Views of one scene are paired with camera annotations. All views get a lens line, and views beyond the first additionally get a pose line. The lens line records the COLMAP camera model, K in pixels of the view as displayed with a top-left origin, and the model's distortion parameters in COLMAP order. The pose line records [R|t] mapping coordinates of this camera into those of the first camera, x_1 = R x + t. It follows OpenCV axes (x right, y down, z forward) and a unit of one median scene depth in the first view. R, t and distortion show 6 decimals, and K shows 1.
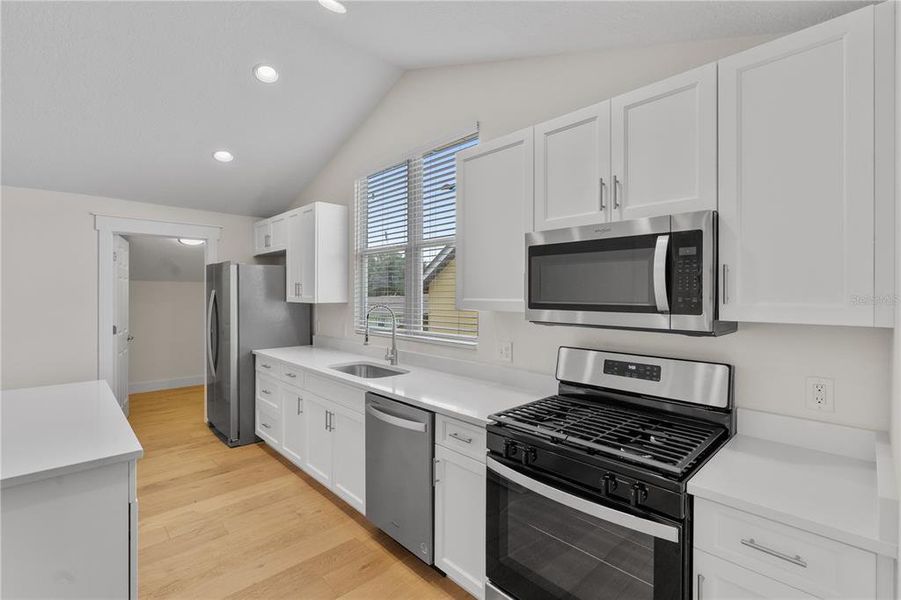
lens RADIAL K [[400.9, 0, 453.7], [0, 400.9, 295.1], [0, 0, 1]] dist [-0.008763, 0.000892]
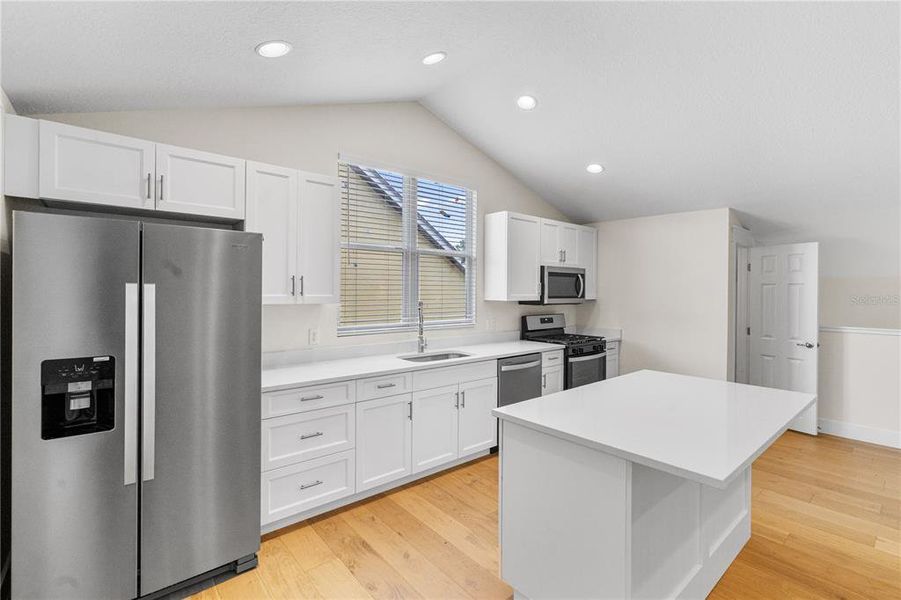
lens RADIAL K [[413.5, 0, 453.0], [0, 413.5, 290.4], [0, 0, 1]] dist [0.001772, 0.003446]
pose [[0.070115, -0.002384, 0.997536, -2.358154], [-0.002738, 0.999993, 0.002582, -0.018157], [-0.997535, -0.002913, 0.070108, 1.444689]]
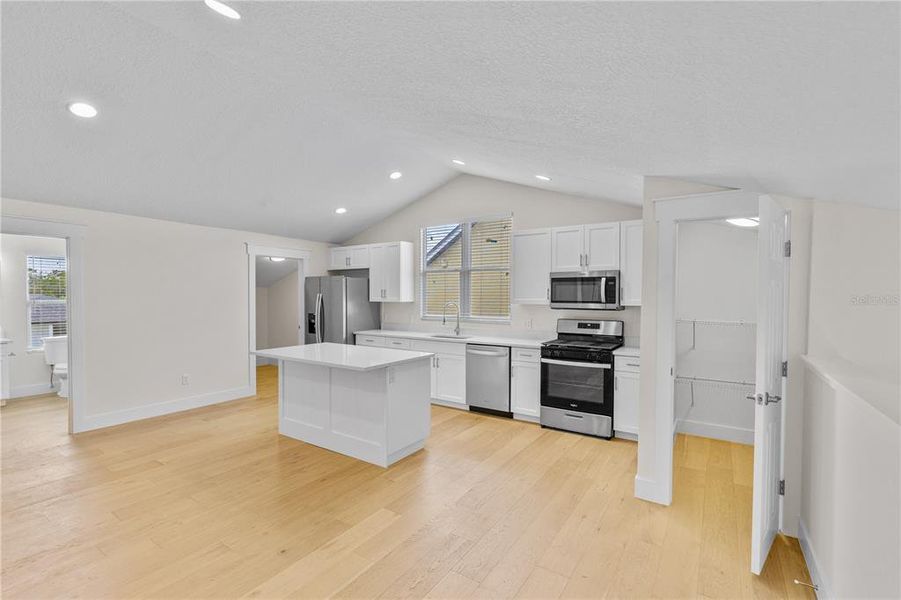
lens RADIAL K [[395.9, 0, 449.7], [0, 395.9, 304.0], [0, 0, 1]] dist [-0.003990, 0.000267]
pose [[0.977257, -0.005062, 0.211997, -1.001068], [0.001066, 0.999820, 0.018957, -0.005957], [-0.212055, -0.018300, 0.977086, -1.345802]]
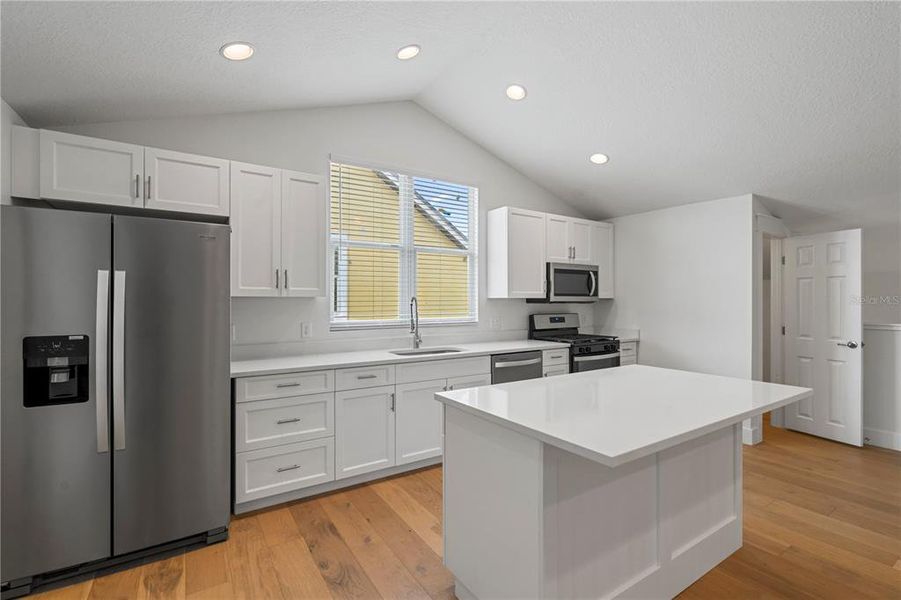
lens RADIAL K [[413.5, 0, 451.8], [0, 413.5, 298.6], [0, 0, 1]] dist [0.001772, 0.003446]
pose [[0.196075, 0.001491, 0.980588, -2.314978], [0.005221, 0.999983, -0.002564, 0.054694], [-0.980575, 0.005622, 0.196064, 1.156180]]
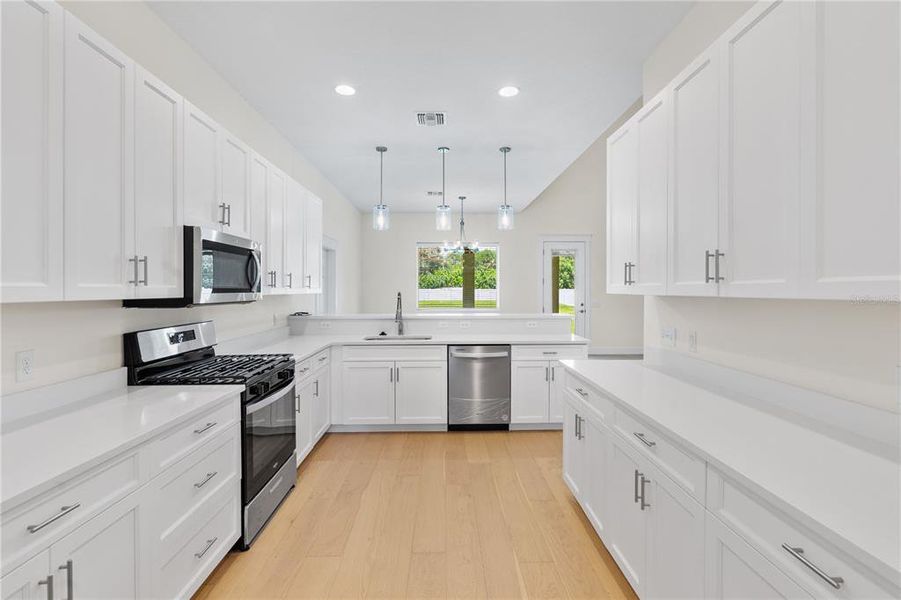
lens RADIAL K [[413.5, 0, 474.3], [0, 413.5, 285.3], [0, 0, 1]] dist [0.001772, 0.003446]
pose [[-0.778364, -0.004274, 0.627798, -1.230686], [-0.011270, 0.999911, -0.007165, 0.012080], [-0.627712, -0.012652, -0.778343, 1.498057]]
